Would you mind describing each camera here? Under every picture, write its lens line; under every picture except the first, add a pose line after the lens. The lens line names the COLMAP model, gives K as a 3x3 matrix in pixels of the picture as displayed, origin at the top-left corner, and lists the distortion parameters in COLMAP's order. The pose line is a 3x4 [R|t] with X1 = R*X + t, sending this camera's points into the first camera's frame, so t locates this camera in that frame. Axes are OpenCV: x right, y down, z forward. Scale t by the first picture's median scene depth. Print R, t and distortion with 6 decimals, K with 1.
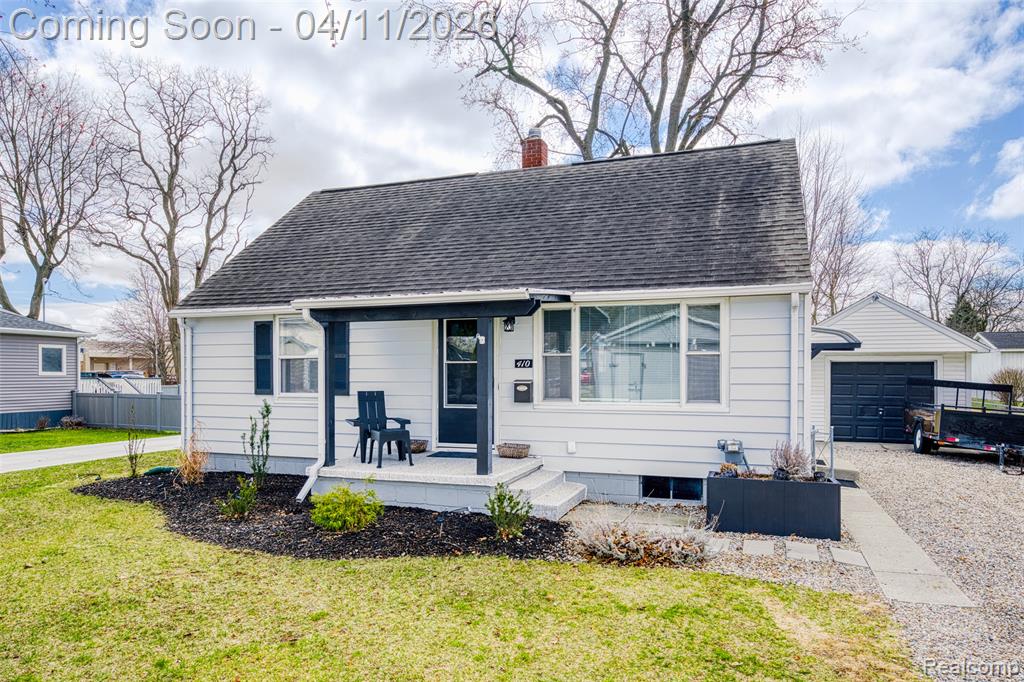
lens RADIAL K [[652.1, 0, 510.7], [0, 652.1, 349.5], [0, 0, 1]] dist [-0.028772, -0.000848]
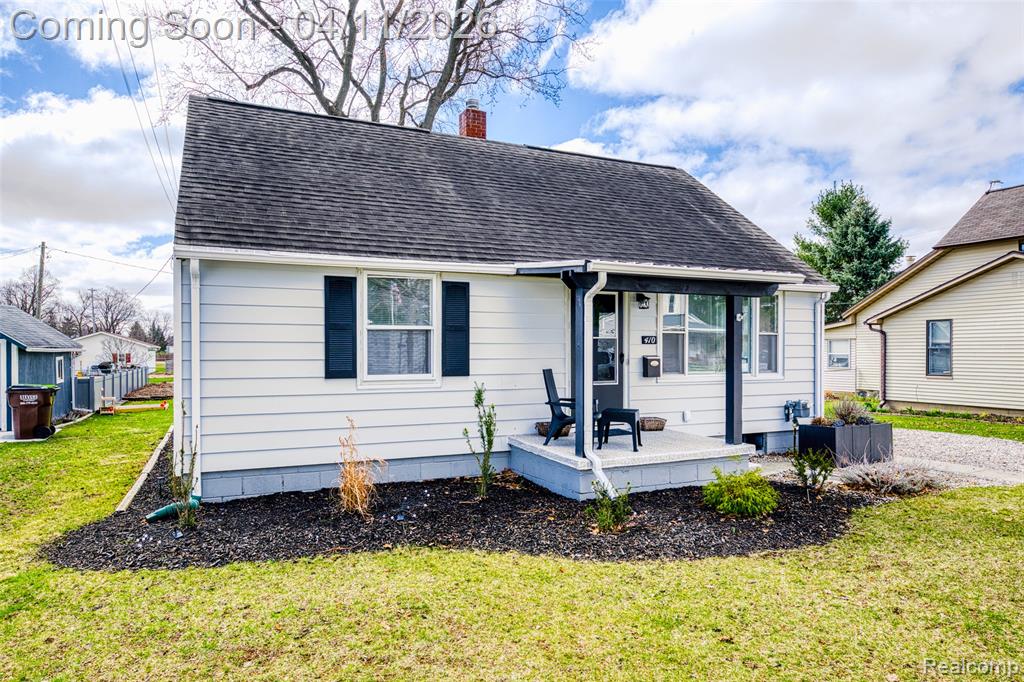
lens RADIAL K [[652.1, 0, 510.5], [0, 652.1, 340.3], [0, 0, 1]] dist [-0.028772, -0.000848]
pose [[0.724400, 0.009239, 0.689318, -0.775992], [-0.027184, 0.999515, 0.015172, 0.011730], [-0.688843, -0.029729, 0.724300, 0.373692]]
